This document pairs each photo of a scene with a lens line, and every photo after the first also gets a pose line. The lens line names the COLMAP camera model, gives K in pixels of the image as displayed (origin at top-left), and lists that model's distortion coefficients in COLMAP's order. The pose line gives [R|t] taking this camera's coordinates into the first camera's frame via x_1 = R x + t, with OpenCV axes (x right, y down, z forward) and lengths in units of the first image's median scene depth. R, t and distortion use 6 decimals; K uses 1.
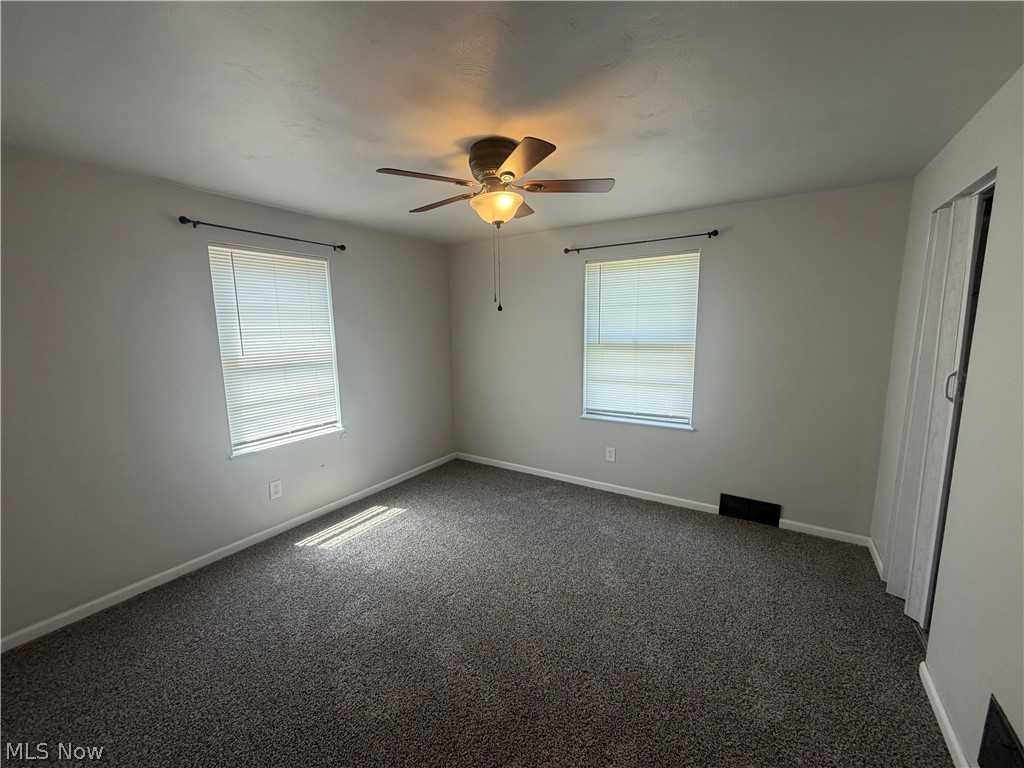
lens RADIAL K [[438.3, 0, 512.0], [0, 438.3, 384.0], [0, 0, 1]] dist [0.038490, -0.000320]
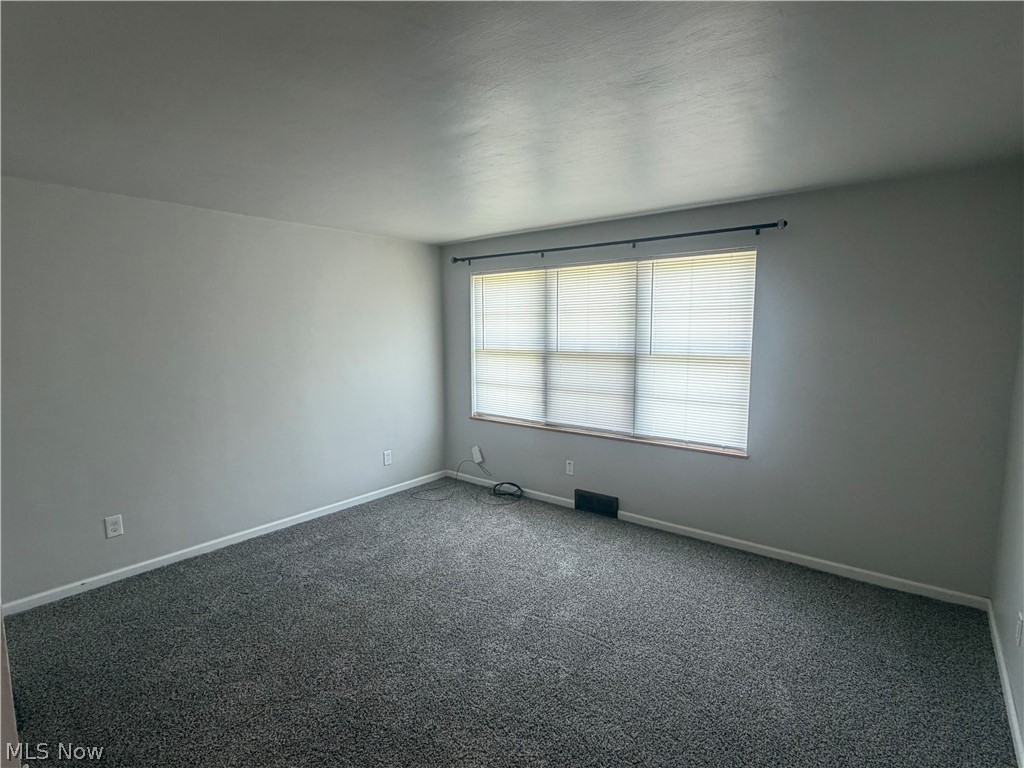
lens RADIAL K [[515.6, 0, 512.0], [0, 515.6, 384.0], [0, 0, 1]] dist [-0.001023, 0.001197]
pose [[0.996051, 0.018644, -0.086806, 0.169619], [-0.021397, 0.999294, -0.030890, 0.013179], [0.086169, 0.032626, 0.995746, -0.113300]]
